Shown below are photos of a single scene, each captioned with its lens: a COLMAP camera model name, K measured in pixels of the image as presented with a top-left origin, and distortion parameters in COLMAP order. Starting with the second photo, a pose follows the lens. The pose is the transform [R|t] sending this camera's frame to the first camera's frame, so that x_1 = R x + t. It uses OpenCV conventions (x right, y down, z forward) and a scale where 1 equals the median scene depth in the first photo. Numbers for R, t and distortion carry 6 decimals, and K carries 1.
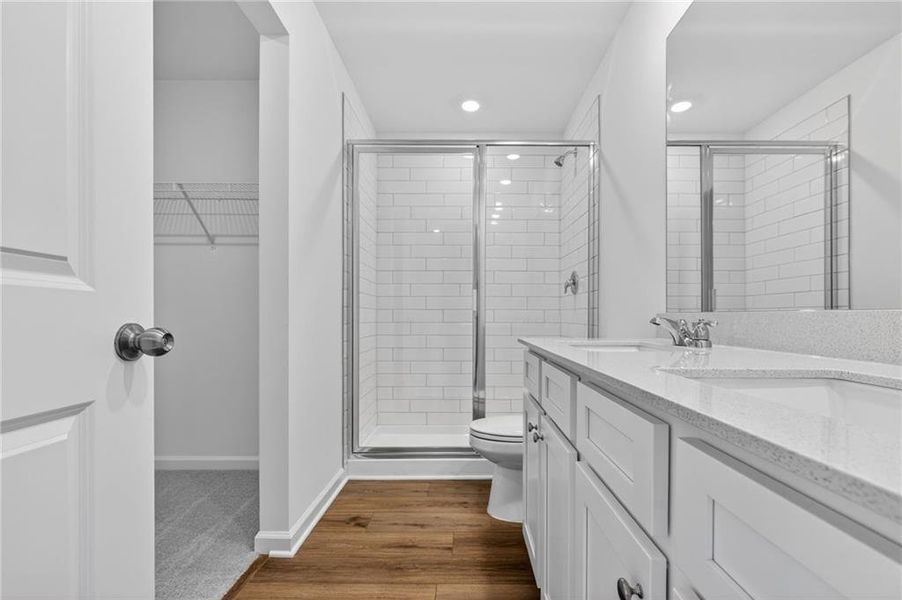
lens RADIAL K [[421.4, 0, 451.2], [0, 421.4, 304.7], [0, 0, 1]] dist [-0.000222, 0.001539]
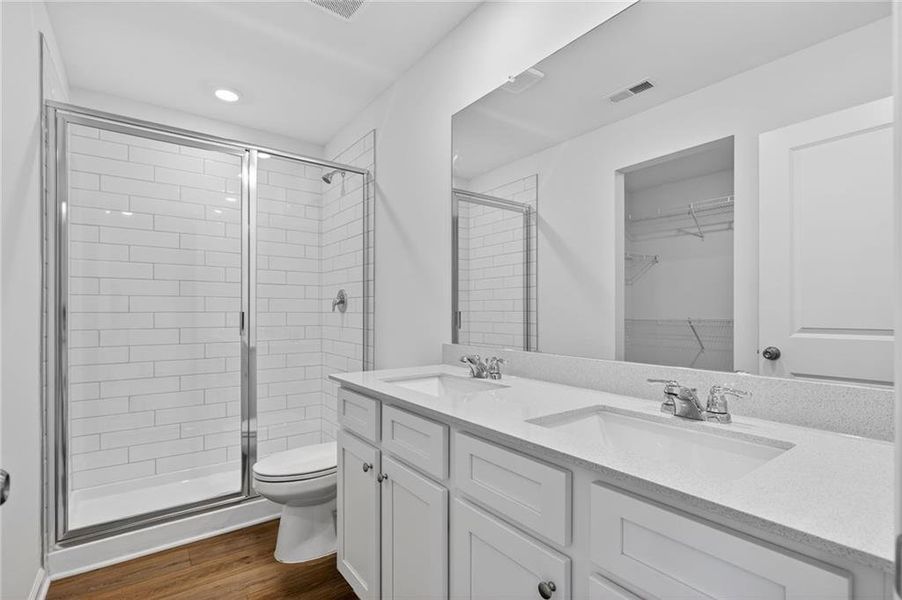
lens RADIAL K [[421.4, 0, 474.3], [0, 421.4, 311.4], [0, 0, 1]] dist [-0.000222, 0.001539]
pose [[0.795507, 0.007437, 0.605898, -0.116450], [-0.008104, 0.999966, -0.001634, -0.048665], [-0.605890, -0.003610, 0.795541, 0.000132]]
